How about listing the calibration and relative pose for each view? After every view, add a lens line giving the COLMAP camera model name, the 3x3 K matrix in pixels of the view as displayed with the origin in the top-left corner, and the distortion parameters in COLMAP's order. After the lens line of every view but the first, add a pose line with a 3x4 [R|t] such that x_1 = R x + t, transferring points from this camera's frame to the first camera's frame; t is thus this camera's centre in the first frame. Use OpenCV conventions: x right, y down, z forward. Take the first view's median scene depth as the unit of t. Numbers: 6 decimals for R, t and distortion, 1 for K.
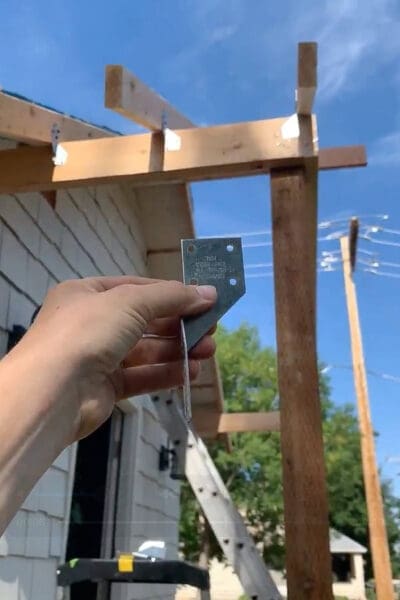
lens RADIAL K [[594.6, 0, 200.8], [0, 594.6, 298.4], [0, 0, 1]] dist [0.011107, -0.001826]
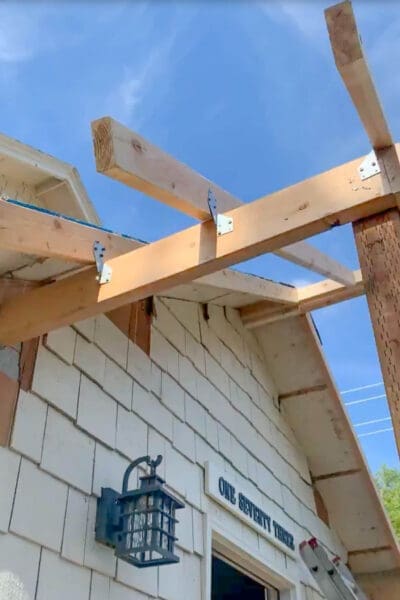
lens RADIAL K [[590.0, 0, 193.5], [0, 590.0, 334.0], [0, 0, 1]] dist [0.009839, -0.004362]
pose [[0.946685, -0.189208, -0.260743, 0.089683], [0.126513, 0.962684, -0.239236, 0.064589], [0.296279, 0.193493, 0.935296, 0.256992]]
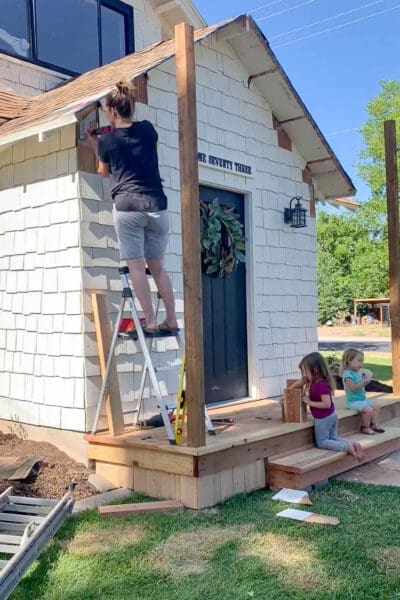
lens RADIAL K [[662.4, 0, 207.6], [0, 662.4, 330.9], [0, 0, 1]] dist [0.124537, -0.371938]
pose [[0.870090, -0.026573, -0.492176, 1.439518], [0.238778, 0.896275, 0.373732, -0.382080], [0.431194, -0.442702, 0.786185, -1.399268]]
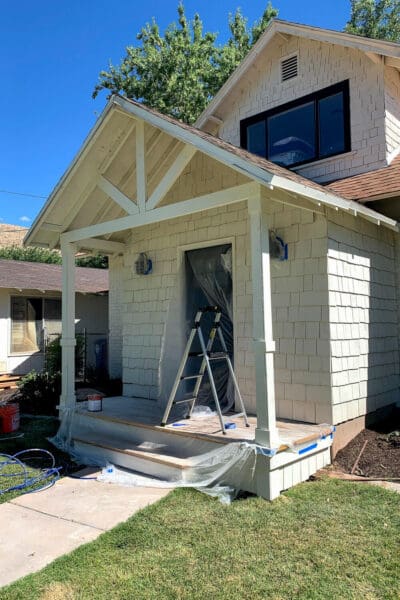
lens RADIAL K [[457.0, 0, 200.2], [0, 457.0, 296.3], [0, 0, 1]] dist [0.039598, -0.051655]
pose [[-0.537911, -0.065609, -0.840445, 2.643608], [0.354378, 0.886999, -0.296056, 1.653205], [0.764897, -0.457087, -0.453876, 3.241310]]
